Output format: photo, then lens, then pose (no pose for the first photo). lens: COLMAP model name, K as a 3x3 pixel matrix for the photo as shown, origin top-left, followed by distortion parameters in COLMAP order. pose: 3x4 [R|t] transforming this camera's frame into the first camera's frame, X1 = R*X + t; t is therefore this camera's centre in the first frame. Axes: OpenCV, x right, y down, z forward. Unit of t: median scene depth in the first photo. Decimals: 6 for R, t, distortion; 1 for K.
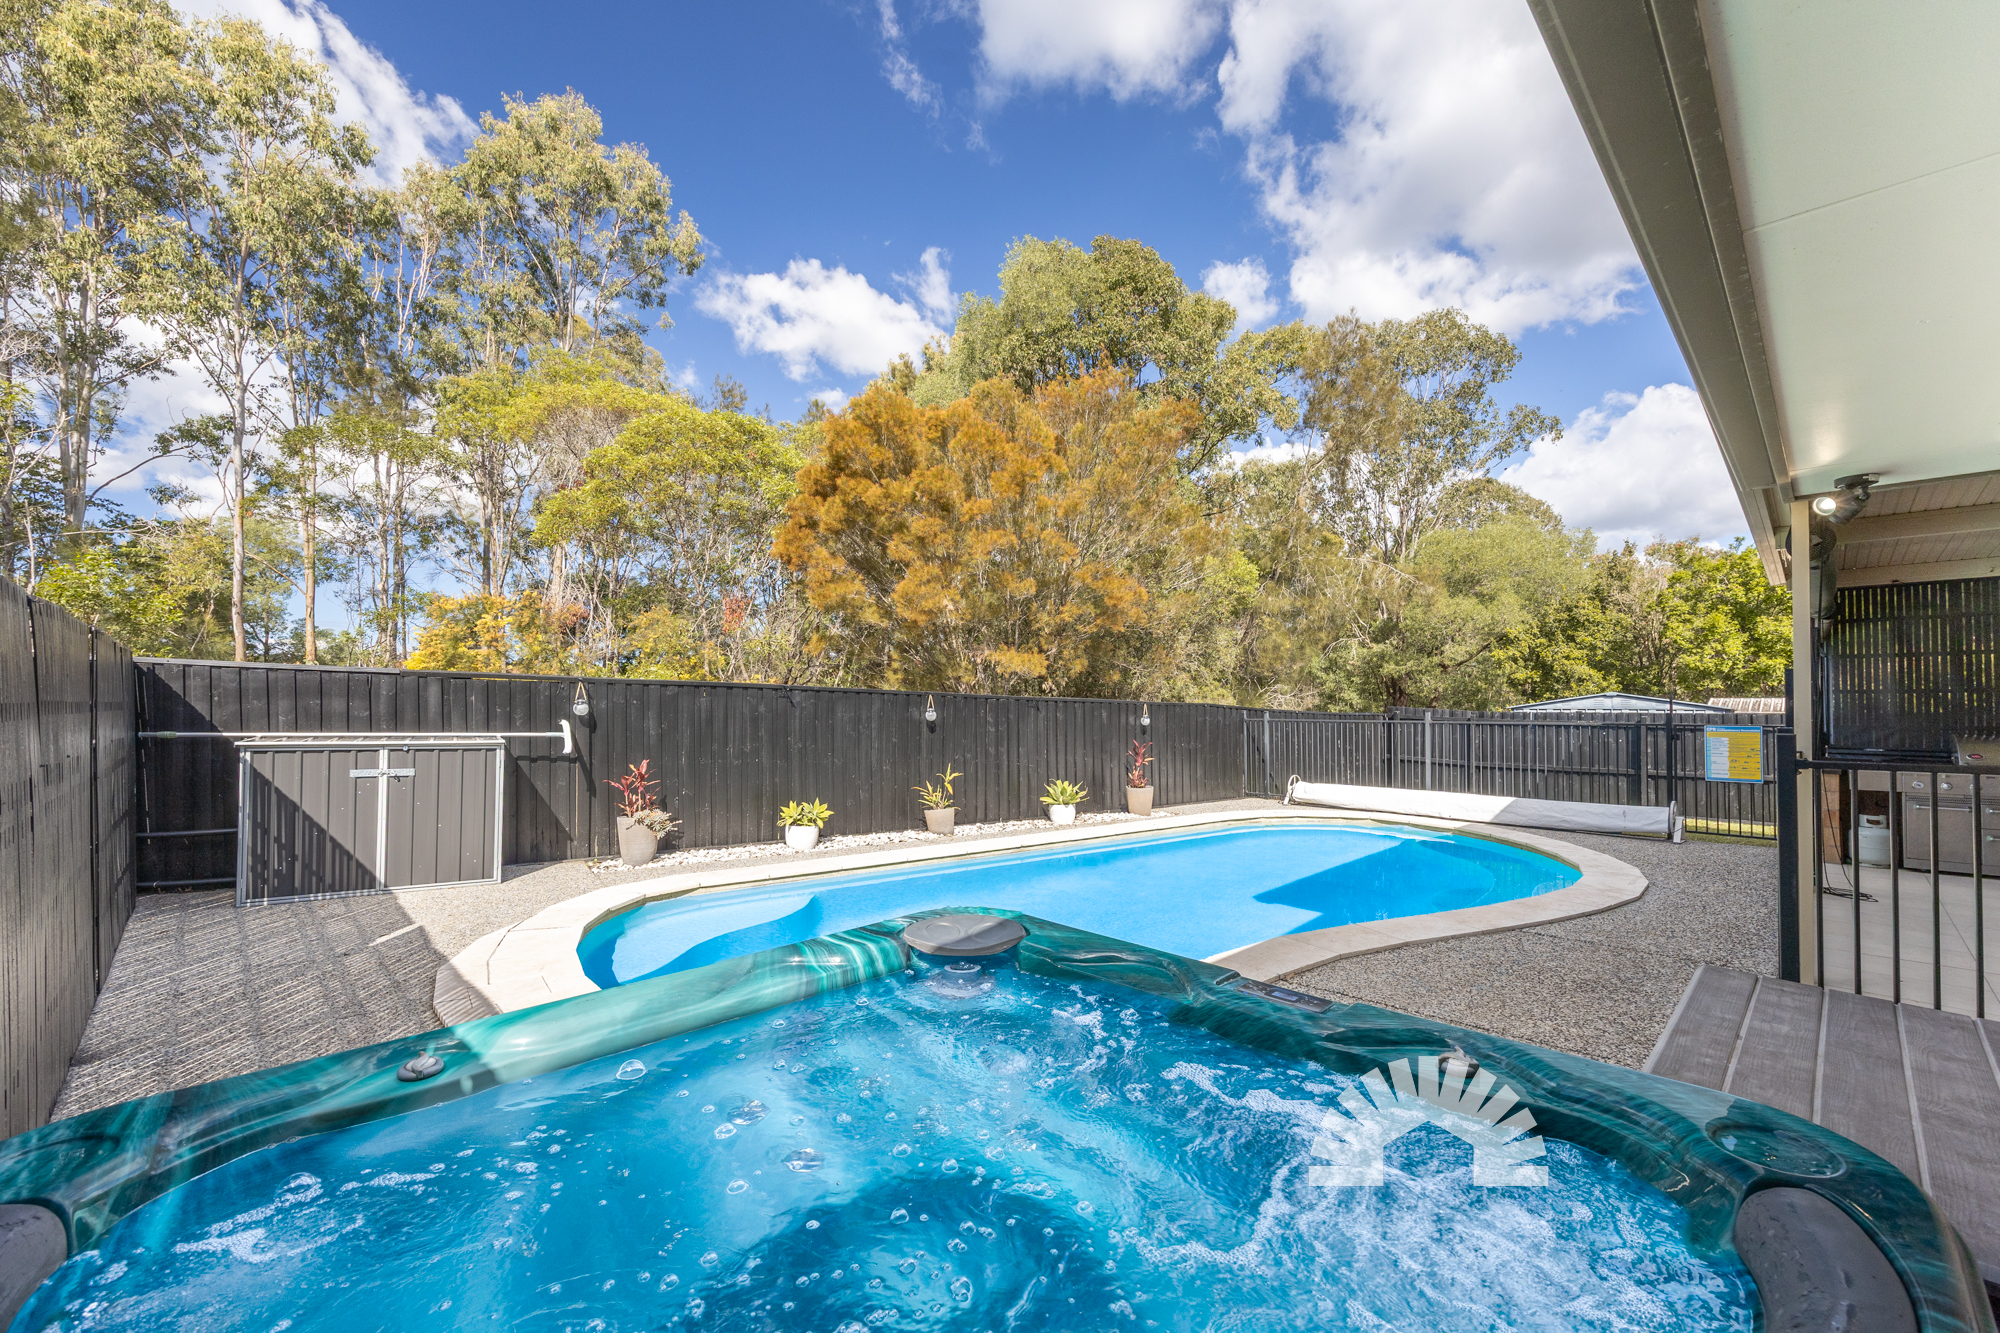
lens RADIAL K [[815.5, 0, 997.9], [0, 815.5, 675.8], [0, 0, 1]] dist [-0.001365, -0.000259]
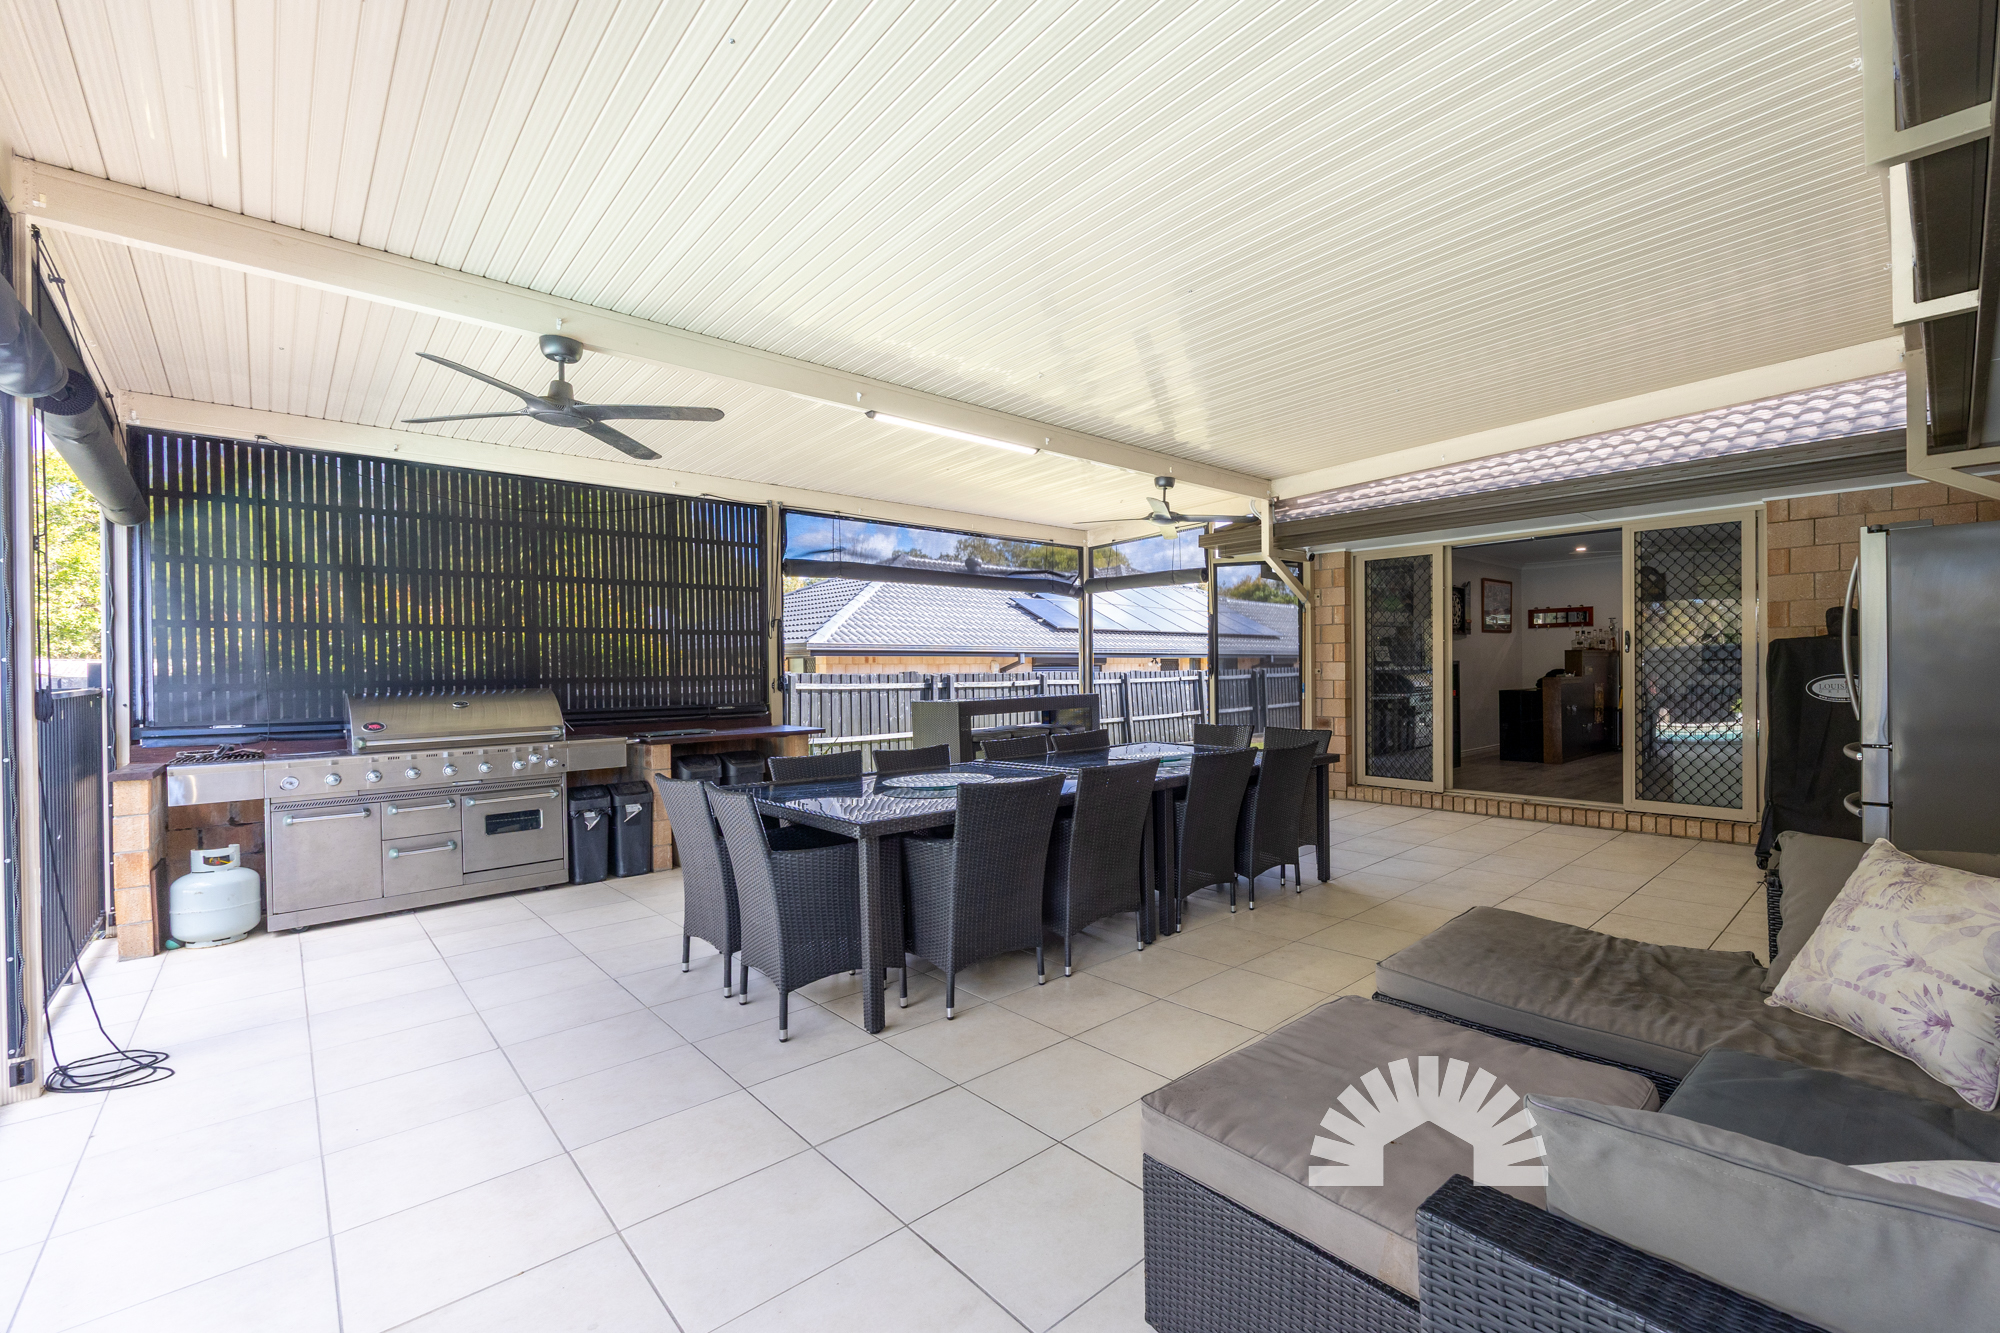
lens RADIAL K [[815.5, 0, 997.9], [0, 815.5, 675.8], [0, 0, 1]] dist [-0.001365, -0.000259]
pose [[0.057667, -0.005543, 0.998320, 0.197369], [-0.010255, 0.999929, 0.006145, 0.017304], [-0.998283, -0.010592, 0.057606, 0.157960]]
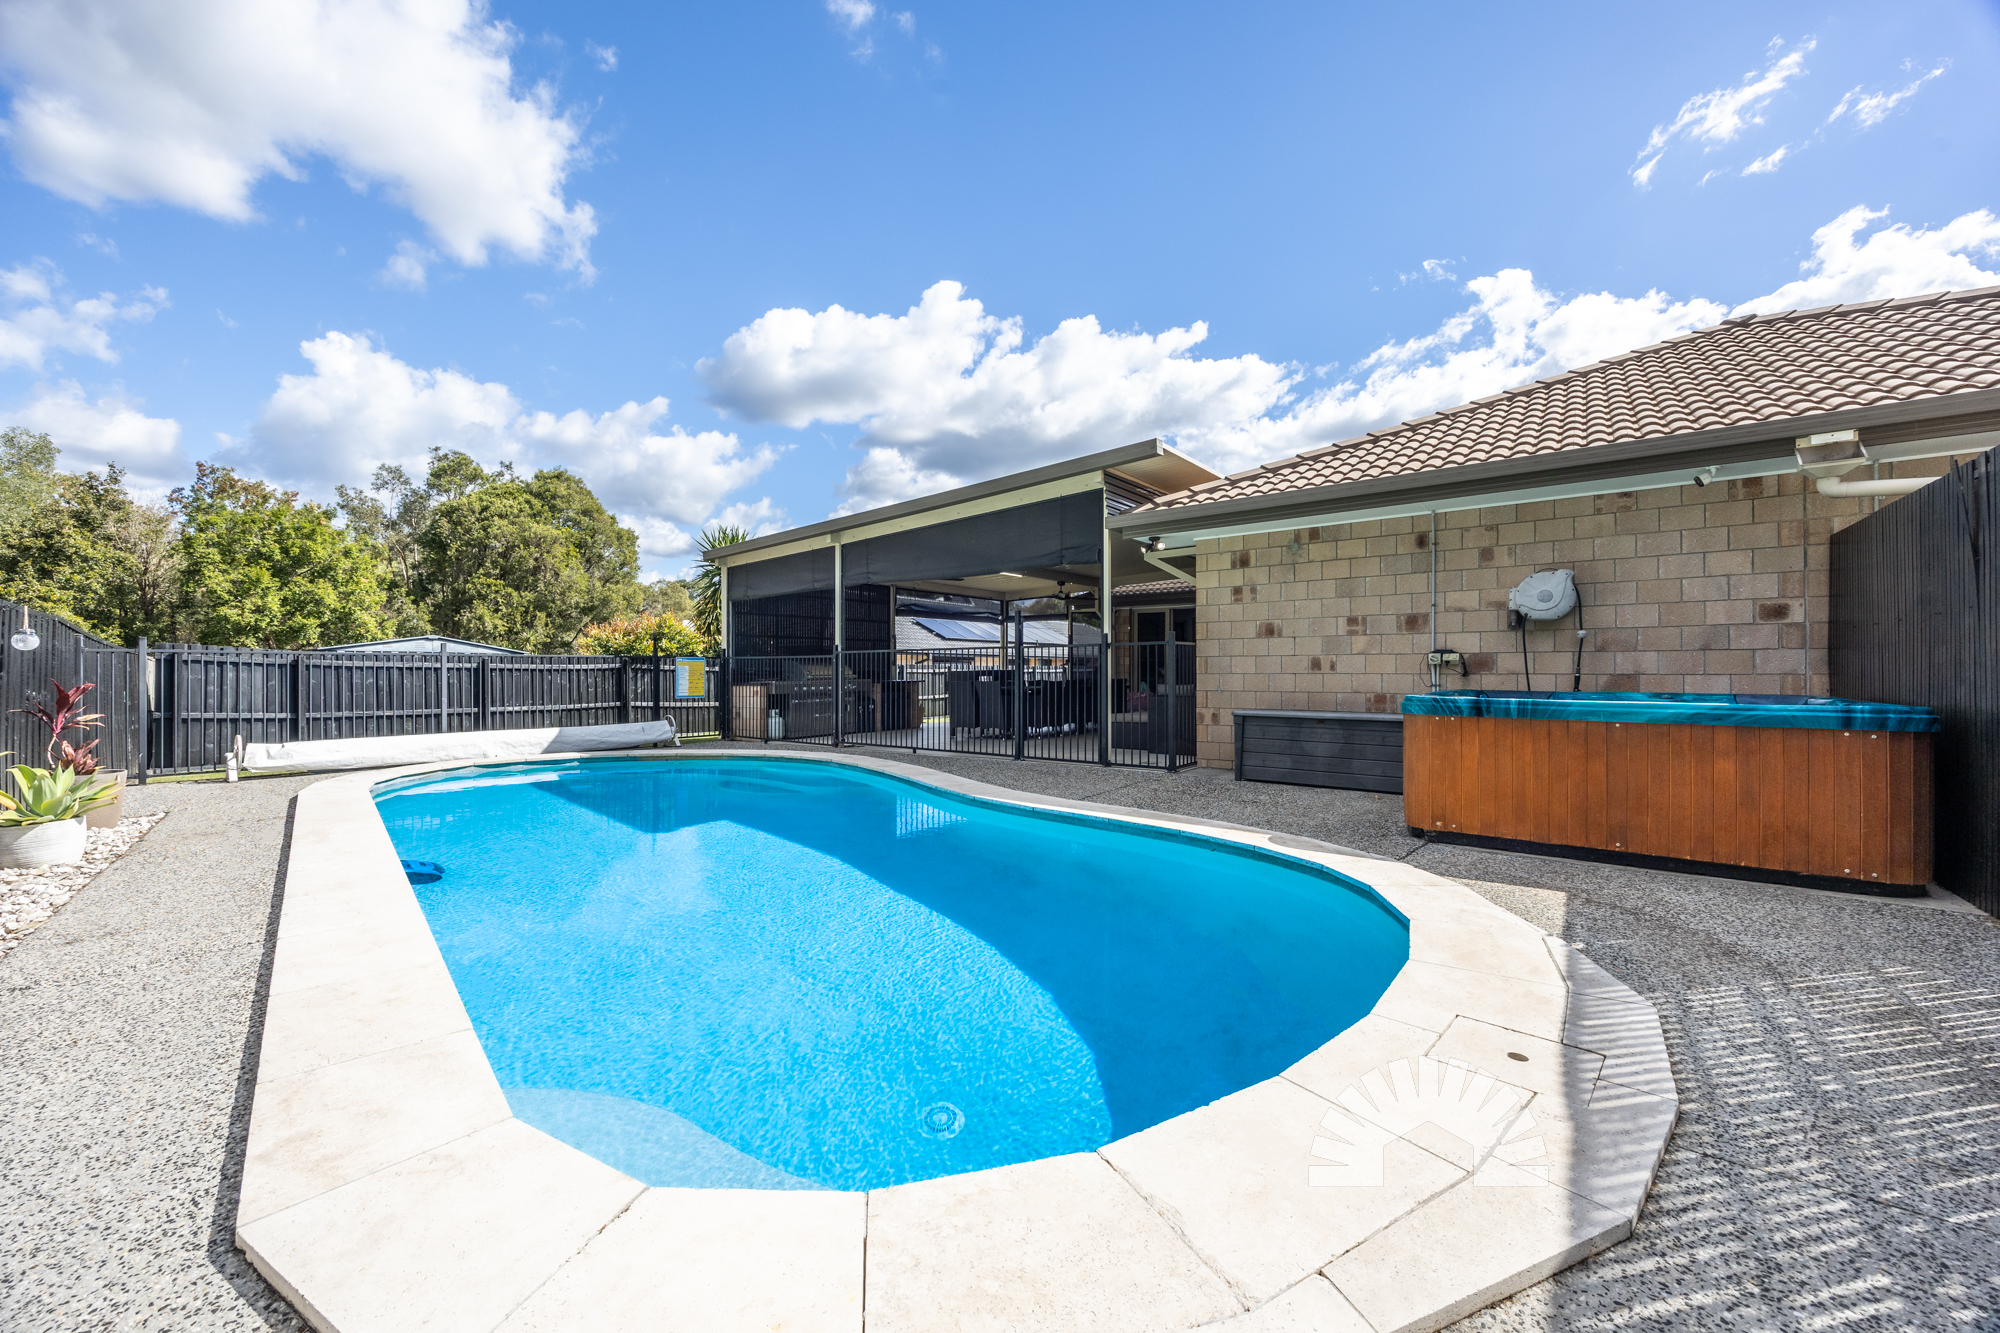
lens RADIAL K [[815.5, 0, 997.9], [0, 815.5, 675.8], [0, 0, 1]] dist [-0.001365, -0.000259]
pose [[-0.198121, 0.002795, 0.980173, -0.237743], [-0.022908, 0.999710, -0.007481, 0.039062], [-0.979910, -0.023936, -0.198000, 0.326787]]
